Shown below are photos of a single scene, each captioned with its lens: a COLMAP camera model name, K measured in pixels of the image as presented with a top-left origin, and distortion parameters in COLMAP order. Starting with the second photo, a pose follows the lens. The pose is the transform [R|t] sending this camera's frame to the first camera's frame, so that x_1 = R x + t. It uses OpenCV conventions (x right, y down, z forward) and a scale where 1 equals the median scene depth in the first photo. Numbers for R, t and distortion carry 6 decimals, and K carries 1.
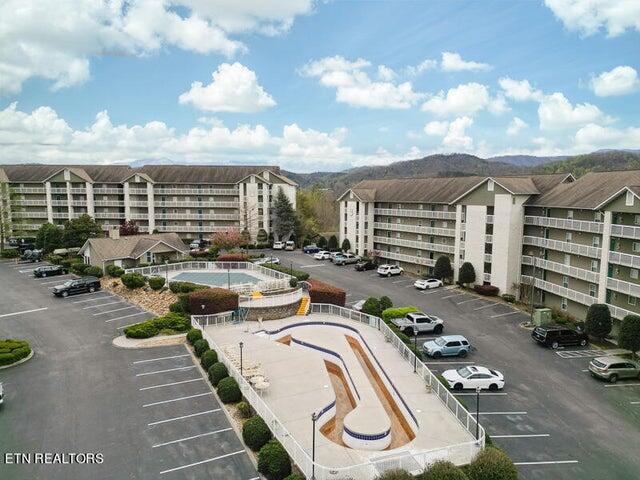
lens RADIAL K [[440.9, 0, 320.0], [0, 440.9, 240.0], [0, 0, 1]] dist [0.110477, -0.137258]
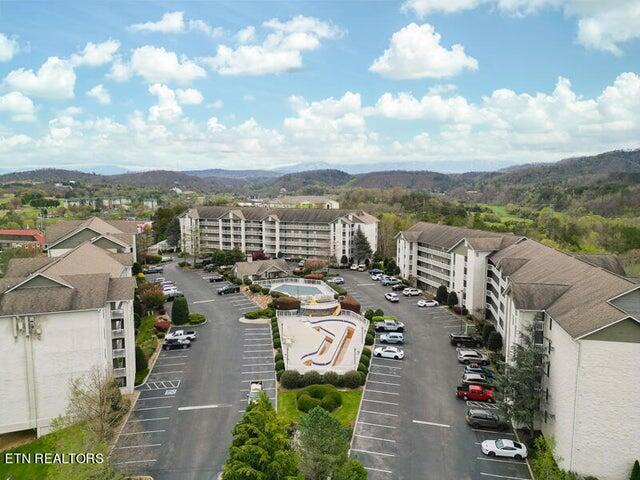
lens RADIAL K [[440.9, 0, 320.0], [0, 440.9, 240.0], [0, 0, 1]] dist [0.110477, -0.137258]
pose [[0.944616, 0.034581, -0.326351, 0.375117], [-0.034949, 0.999378, 0.004737, -0.112143], [0.326312, 0.006931, 0.945237, -0.565031]]
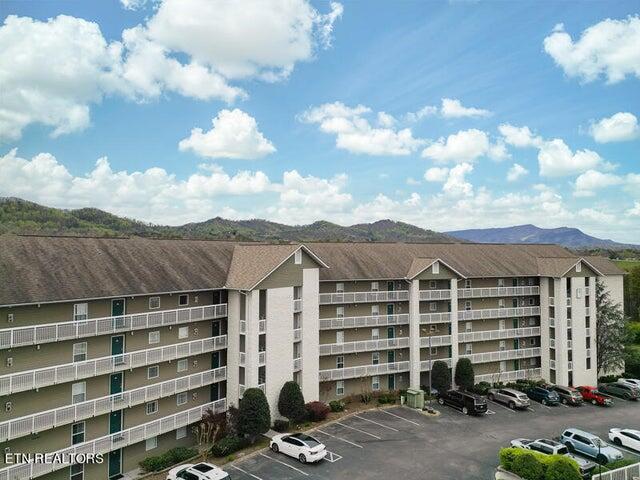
lens RADIAL K [[440.9, 0, 320.0], [0, 440.9, 240.0], [0, 0, 1]] dist [0.110477, -0.137258]
pose [[-0.284353, 0.033674, 0.958128, -0.259093], [0.115239, 0.993338, -0.000711, -0.131539], [-0.951769, 0.110211, -0.286339, 1.067161]]
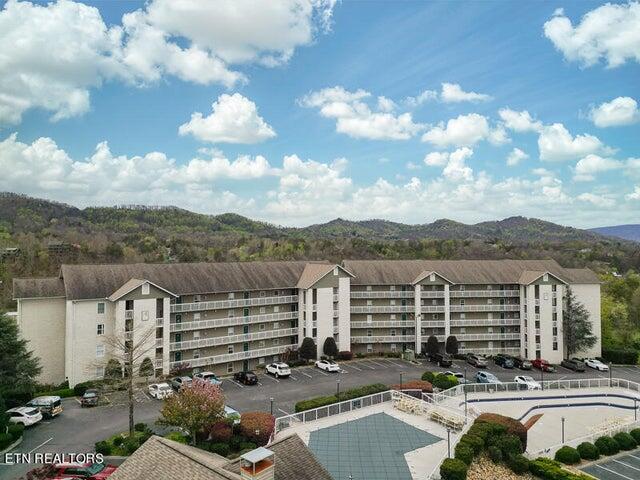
lens RADIAL K [[440.9, 0, 320.0], [0, 440.9, 240.0], [0, 0, 1]] dist [0.110477, -0.137258]
pose [[-0.015047, 0.033085, 0.999339, -0.799775], [0.120337, 0.992248, -0.031039, -0.161809], [-0.992619, 0.119790, -0.018912, 0.972902]]
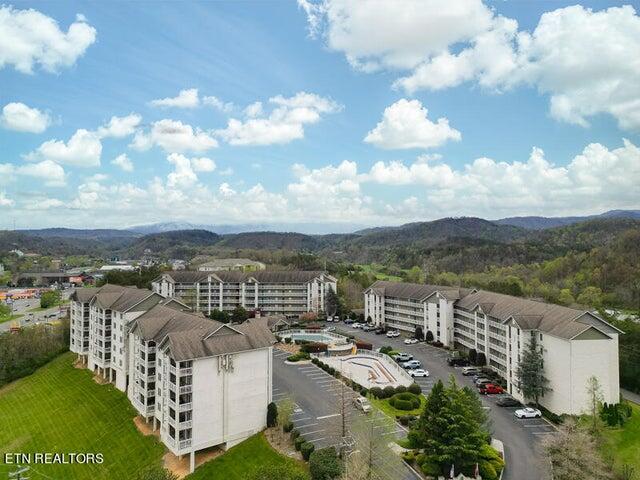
lens RADIAL K [[440.9, 0, 320.0], [0, 440.9, 240.0], [0, 0, 1]] dist [0.110477, -0.137258]
pose [[0.999552, -0.006744, -0.029173, -0.113766], [0.002746, 0.990849, -0.134947, -0.087019], [0.029816, 0.134807, 0.990423, -1.095524]]
